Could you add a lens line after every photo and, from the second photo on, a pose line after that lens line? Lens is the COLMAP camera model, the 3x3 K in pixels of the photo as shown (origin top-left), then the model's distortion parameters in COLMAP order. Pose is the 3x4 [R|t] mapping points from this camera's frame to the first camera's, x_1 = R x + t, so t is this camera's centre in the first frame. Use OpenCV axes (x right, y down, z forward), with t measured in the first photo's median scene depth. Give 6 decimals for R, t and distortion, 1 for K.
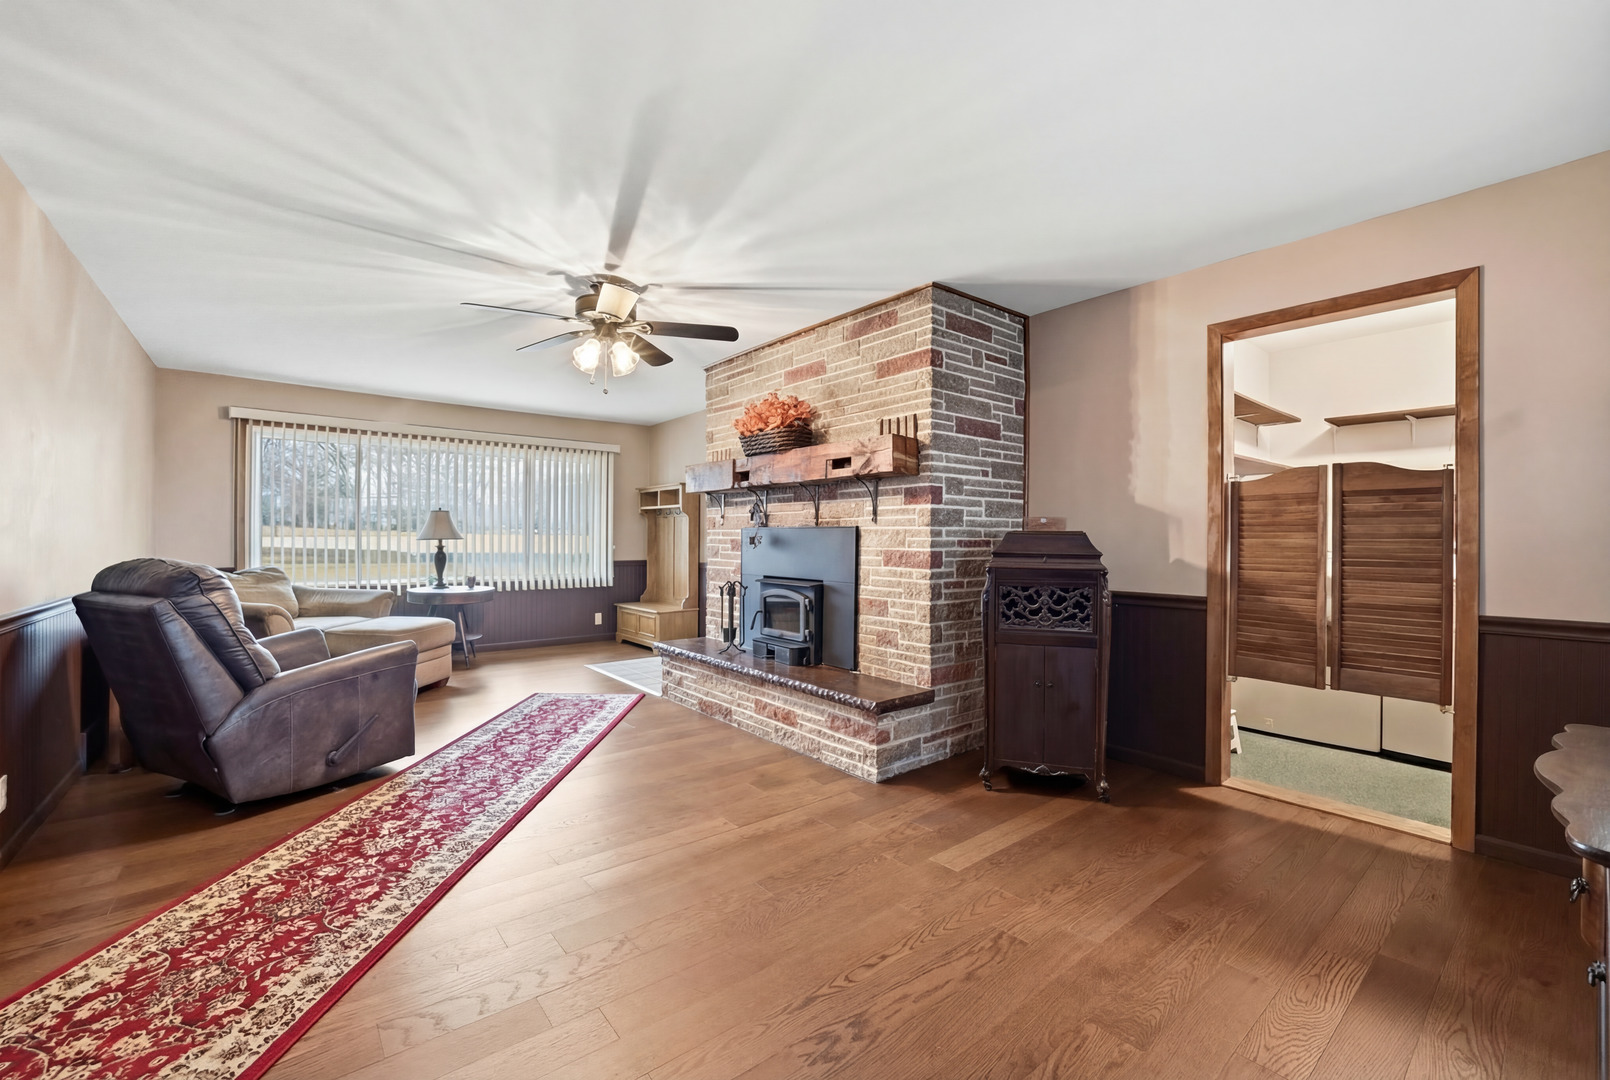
lens RADIAL K [[647.1, 0, 805.4], [0, 647.1, 547.4], [0, 0, 1]] dist [-0.002828, -0.000127]
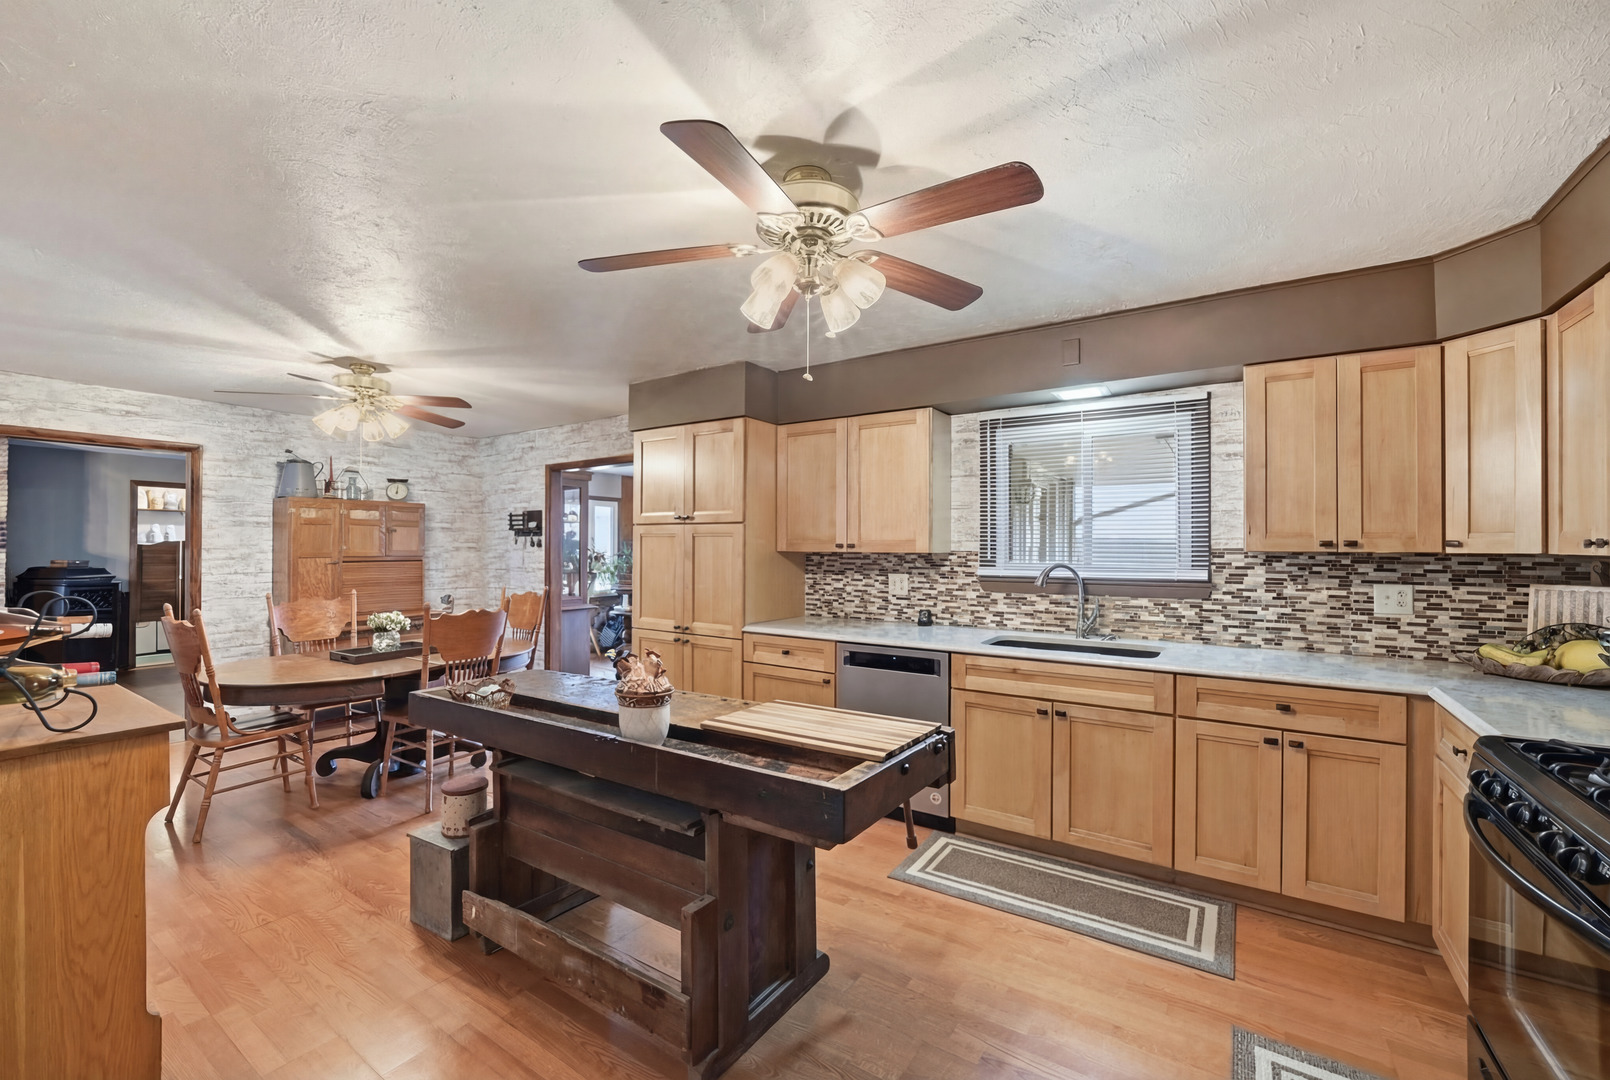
lens RADIAL K [[654.2, 0, 805.0], [0, 654.2, 540.0], [0, 0, 1]] dist [-0.000752, -0.000066]
pose [[-0.315426, 0.006073, 0.948931, -2.429989], [-0.003124, 0.999967, -0.007438, -0.102826], [-0.948945, -0.005311, -0.315397, -0.594575]]
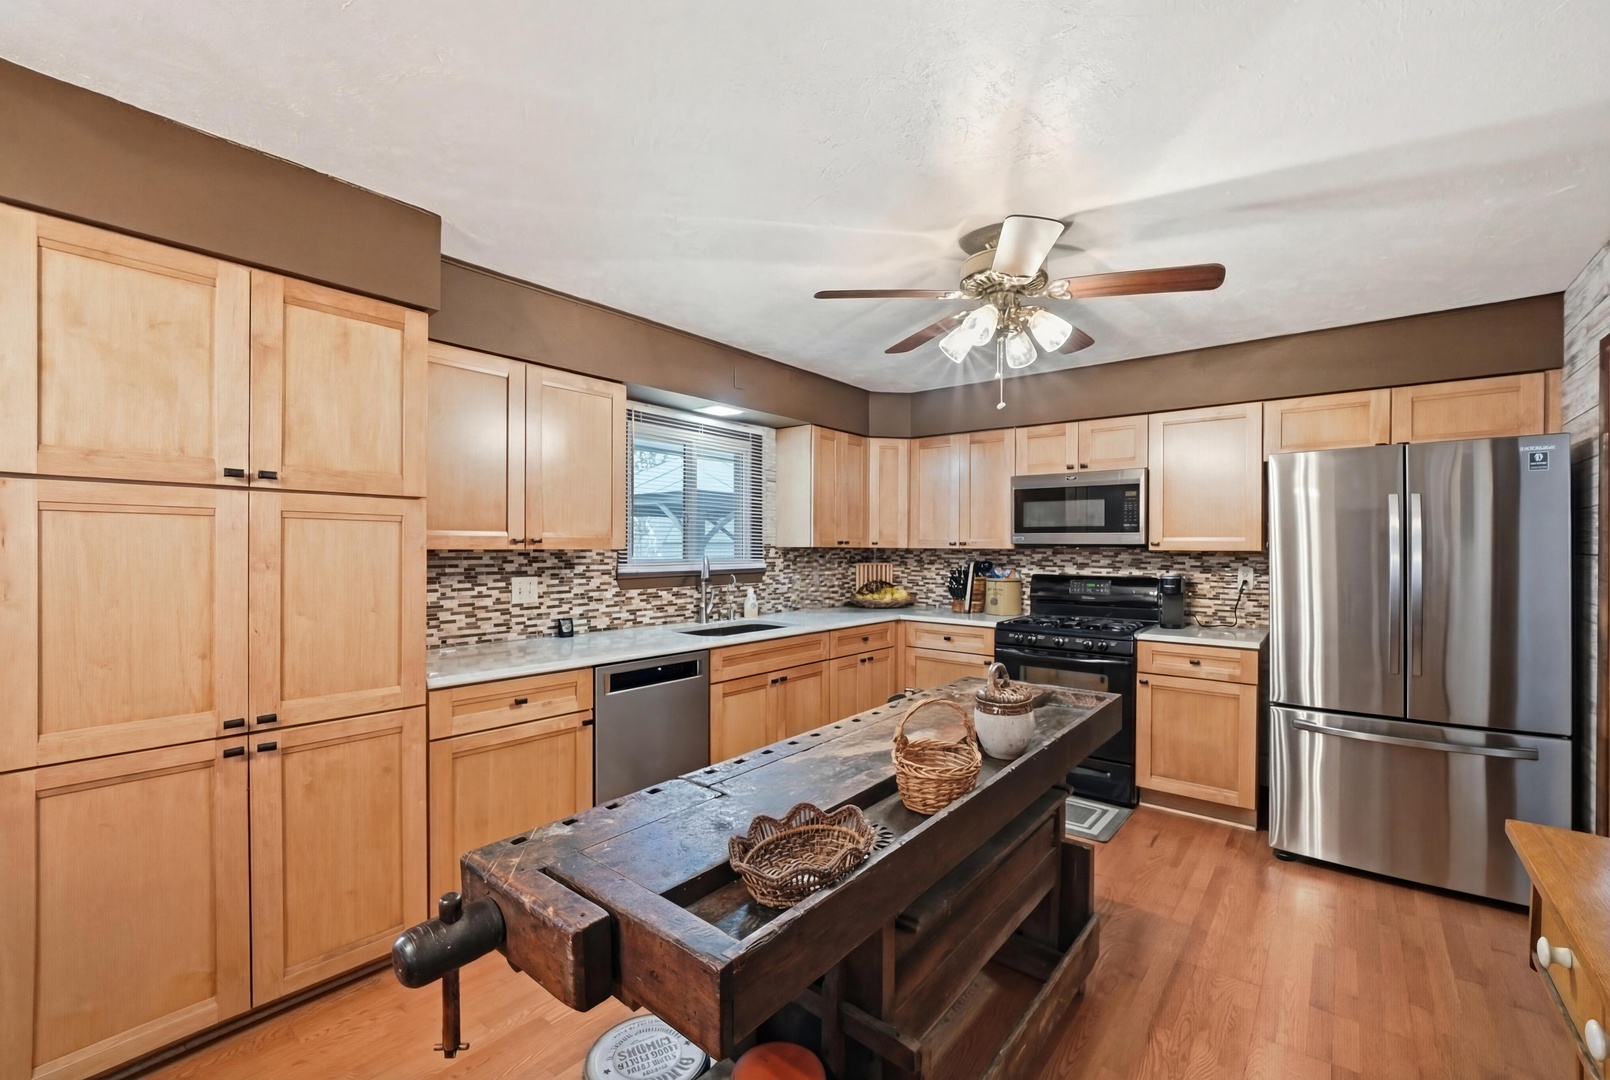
lens RADIAL K [[666.9, 0, 796.8], [0, 666.9, 549.6], [0, 0, 1]] dist [-0.001749, -0.000167]
pose [[-0.979300, -0.008406, -0.202241, -1.413283], [-0.009606, 0.999942, 0.004954, -0.096752], [0.202188, 0.006794, -0.979323, -0.065481]]
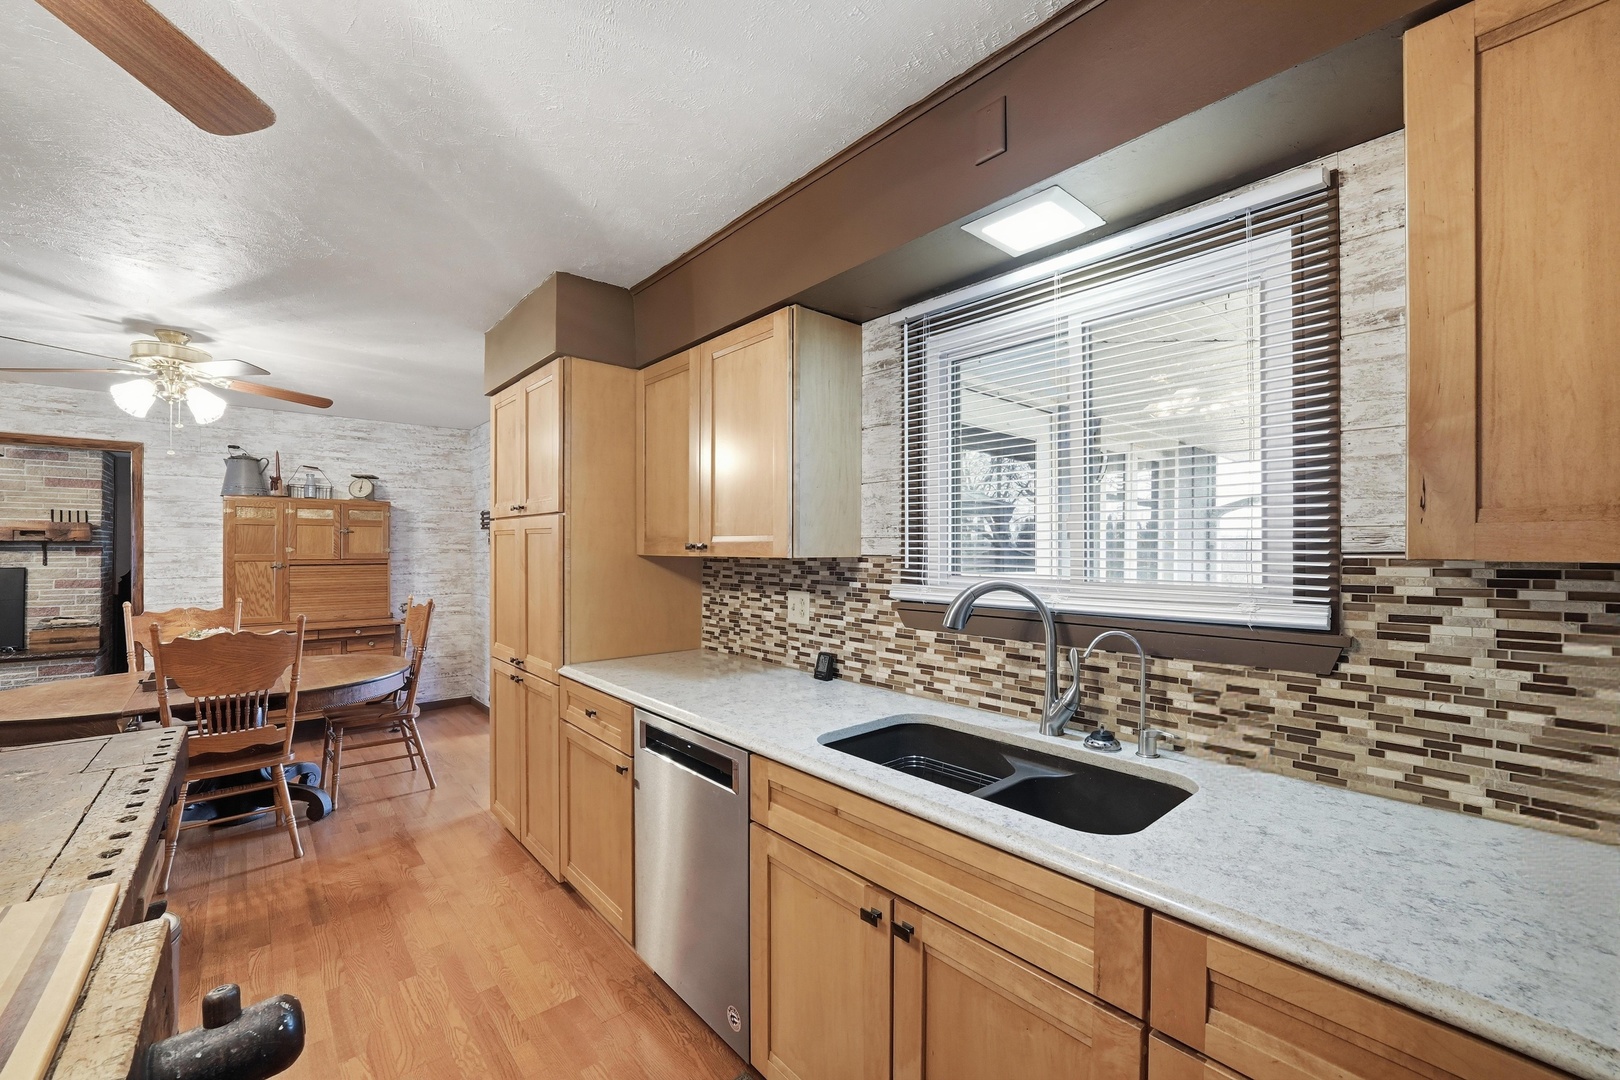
lens RADIAL K [[651.1, 0, 810.4], [0, 651.1, 547.4], [0, 0, 1]] dist [-0.002828, -0.000127]
pose [[-0.059332, -0.003596, 0.998232, -2.044318], [0.000813, 0.999993, 0.003651, -0.103380], [-0.998238, 0.001028, -0.059328, -1.172655]]
